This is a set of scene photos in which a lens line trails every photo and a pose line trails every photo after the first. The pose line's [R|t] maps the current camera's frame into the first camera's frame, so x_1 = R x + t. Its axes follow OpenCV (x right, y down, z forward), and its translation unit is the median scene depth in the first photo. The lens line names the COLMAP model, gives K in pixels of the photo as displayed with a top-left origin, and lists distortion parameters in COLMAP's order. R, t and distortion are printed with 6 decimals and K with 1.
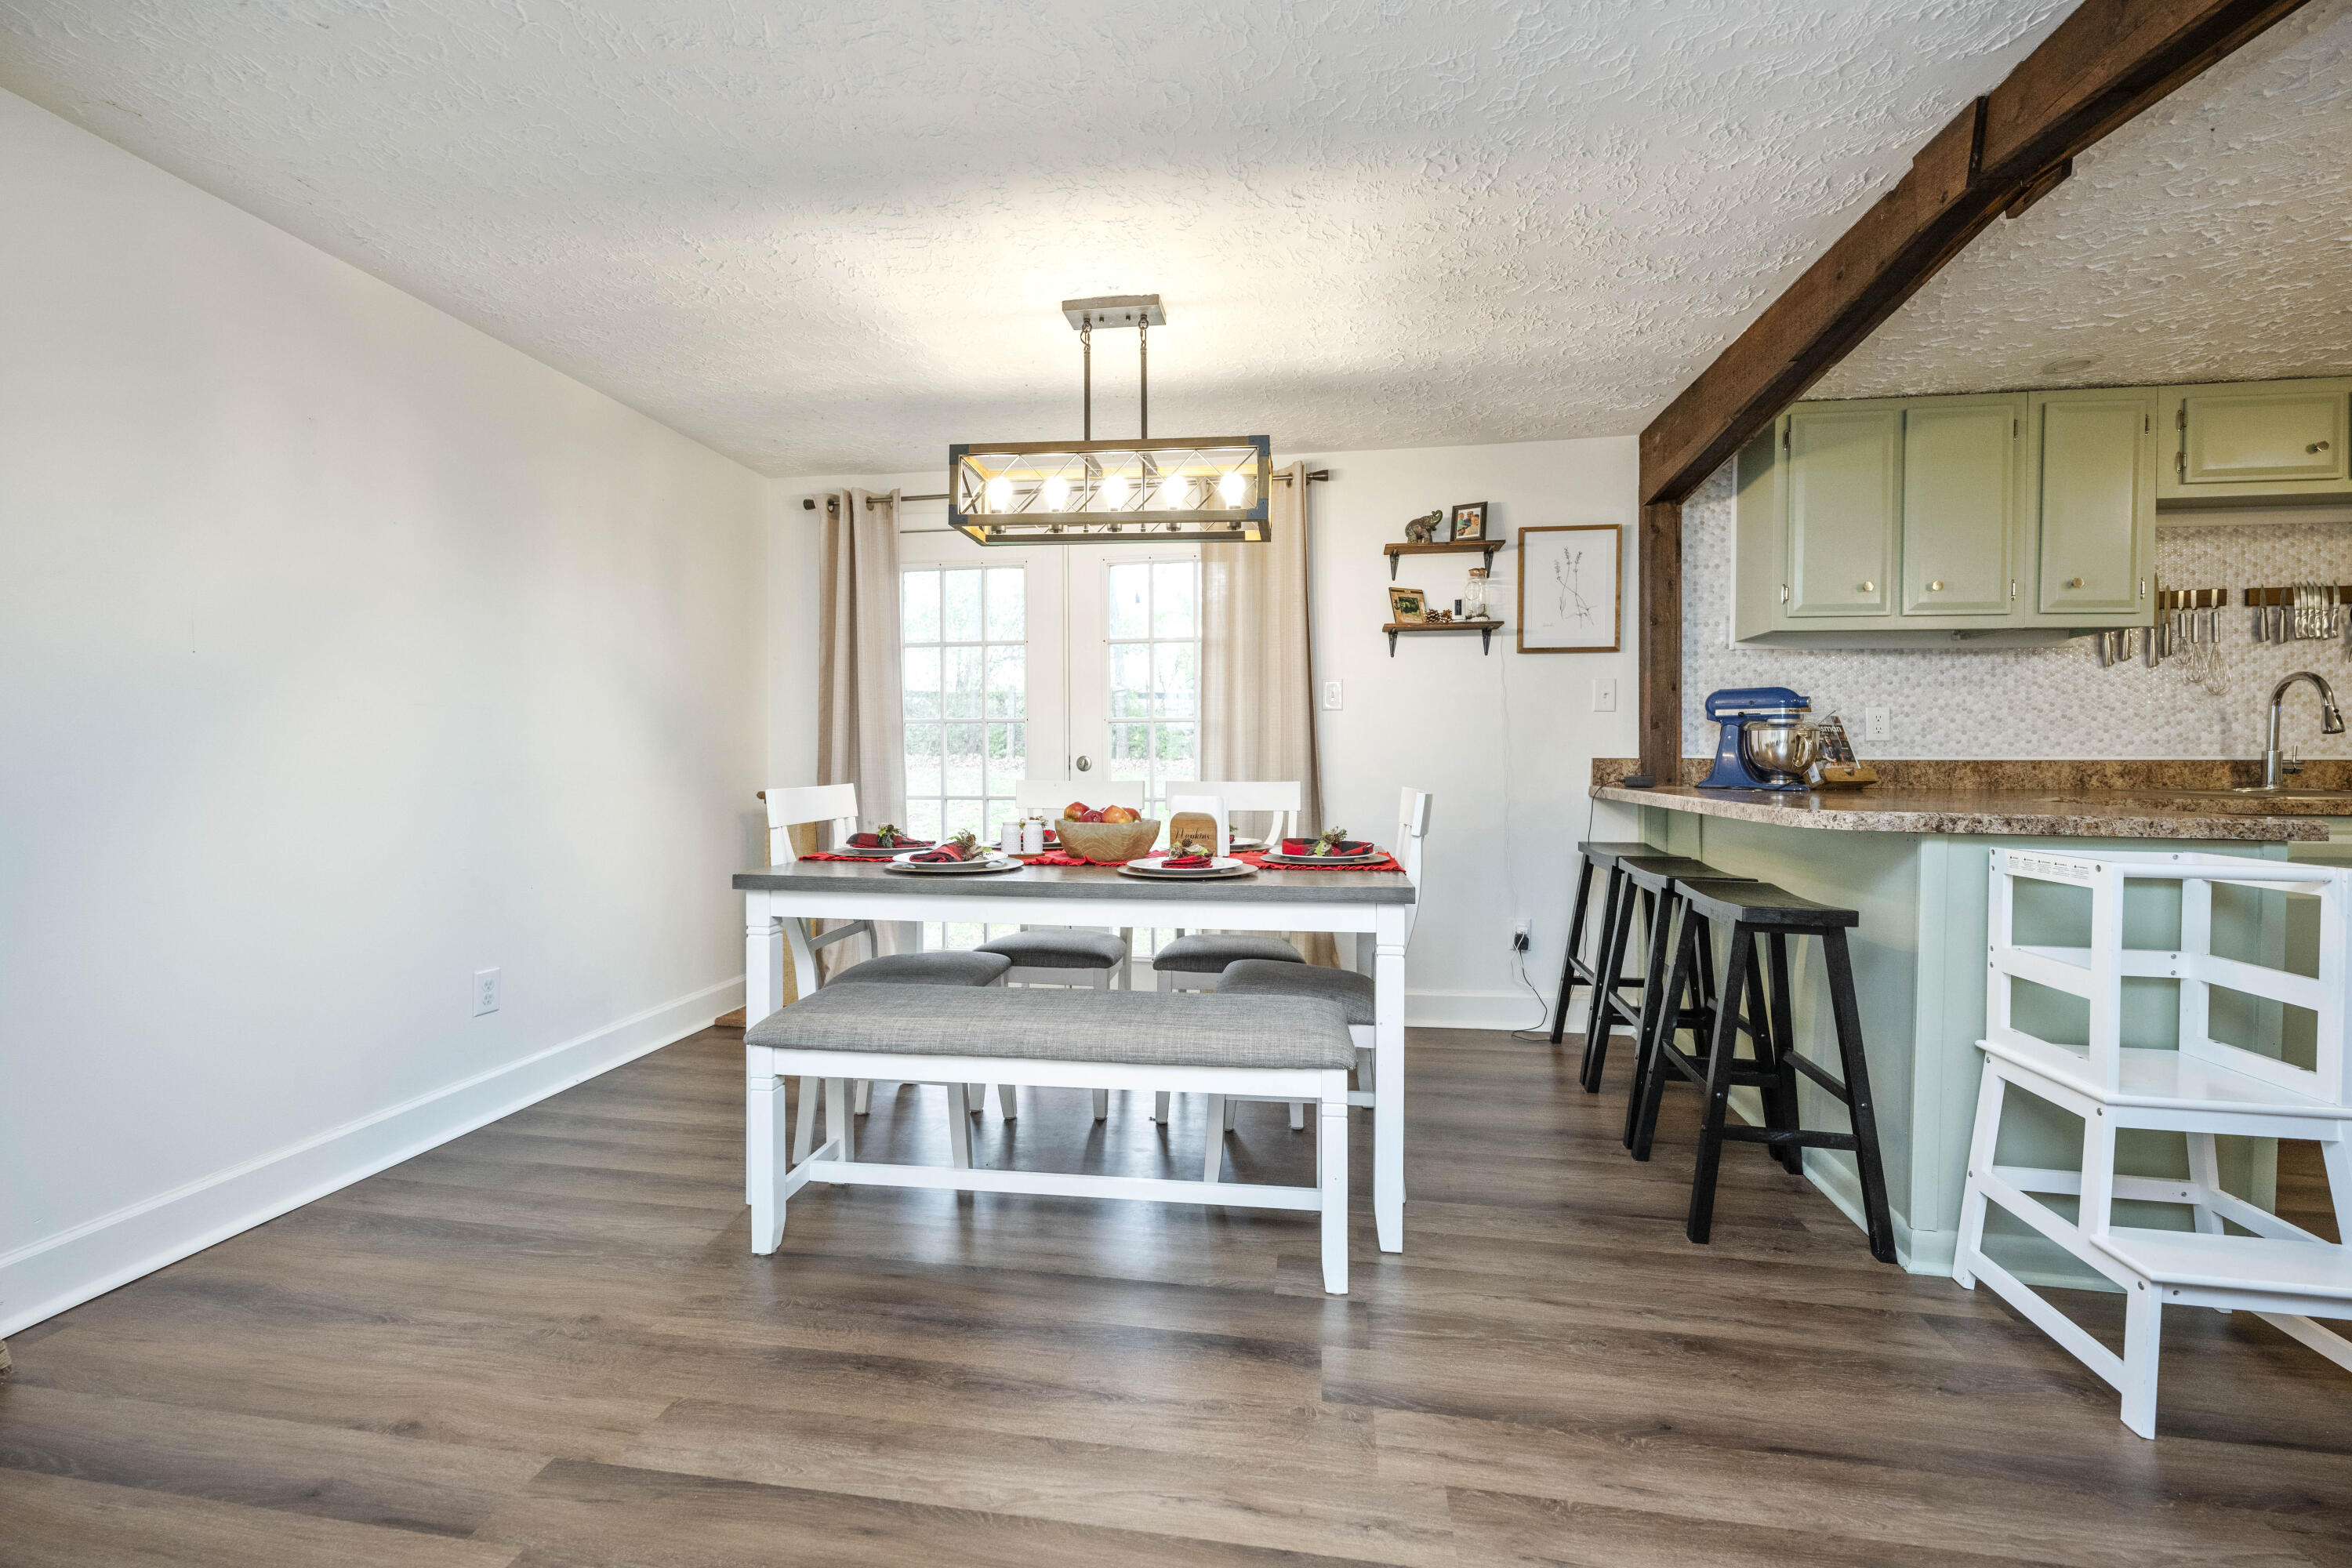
lens RADIAL K [[947.2, 0, 1165.8], [0, 947.2, 767.4], [0, 0, 1]] dist [-0.004244, 0.000363]
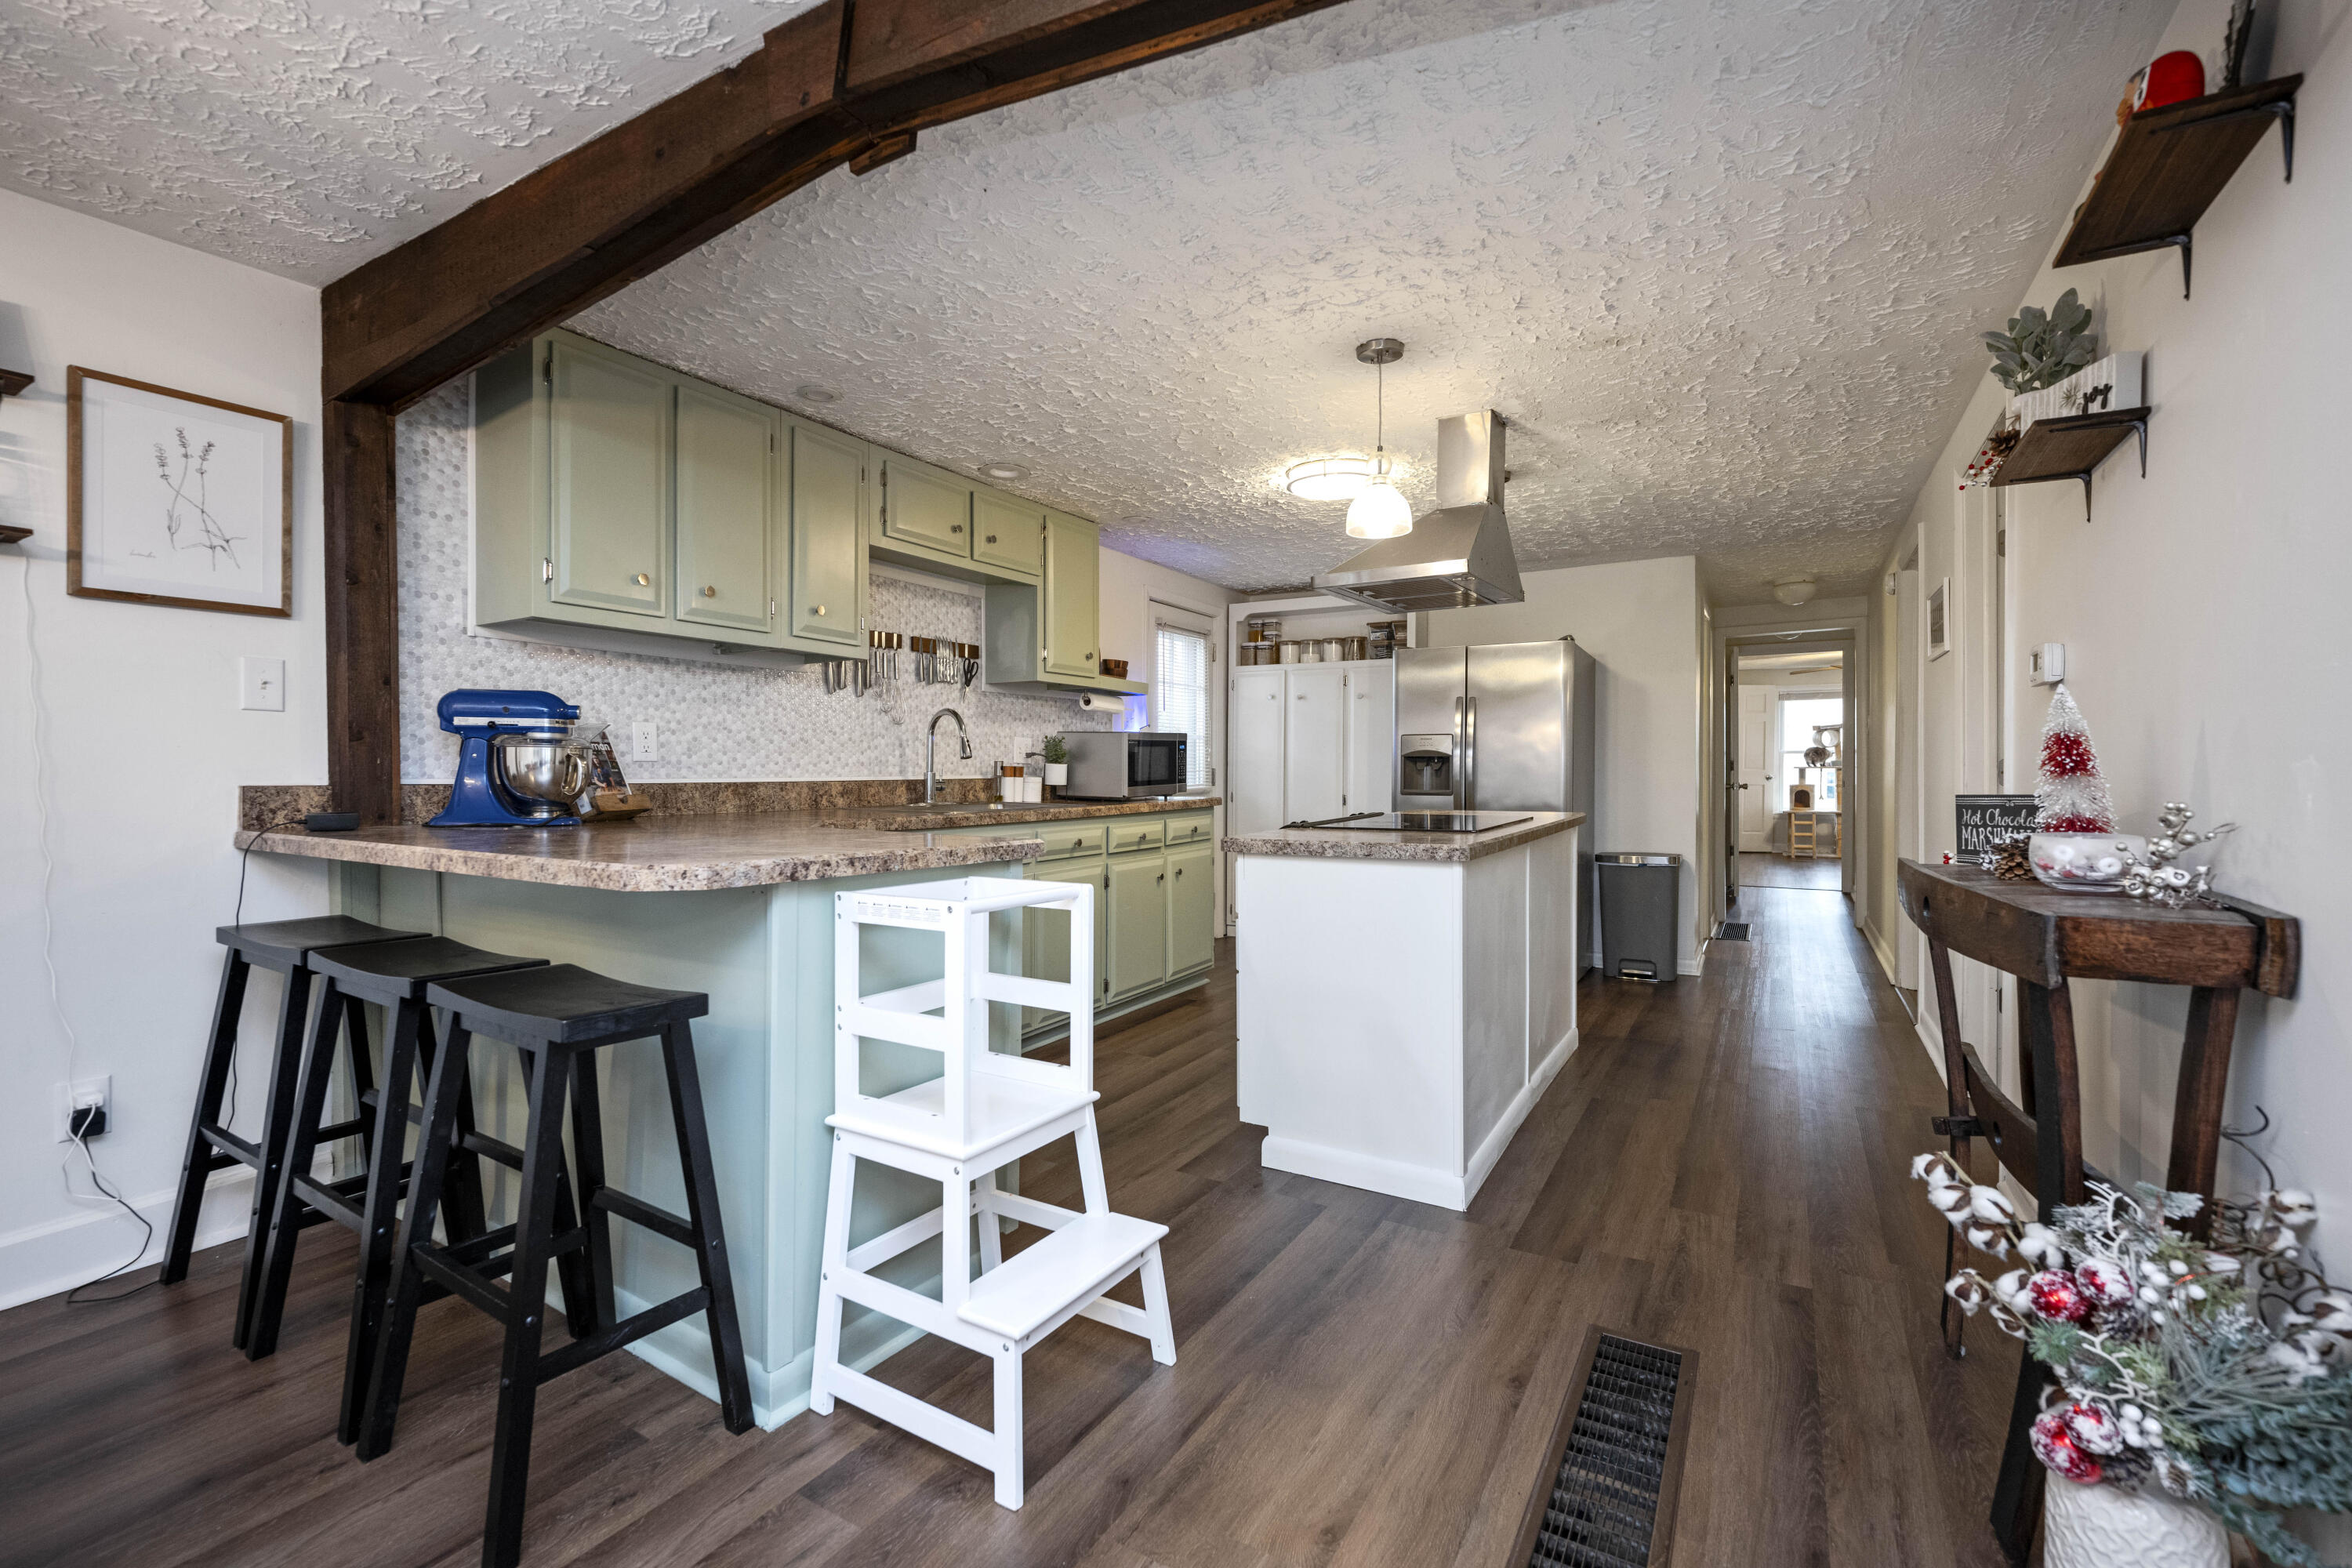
lens RADIAL K [[1020.2, 0, 1174.2], [0, 1020.2, 780.7], [0, 0, 1]] dist [0.000416, 0.000438]
pose [[0.373545, -0.011223, 0.927544, 0.071158], [0.010279, 0.999915, 0.007959, -0.013825], [-0.927555, 0.006561, 0.373629, 0.216583]]
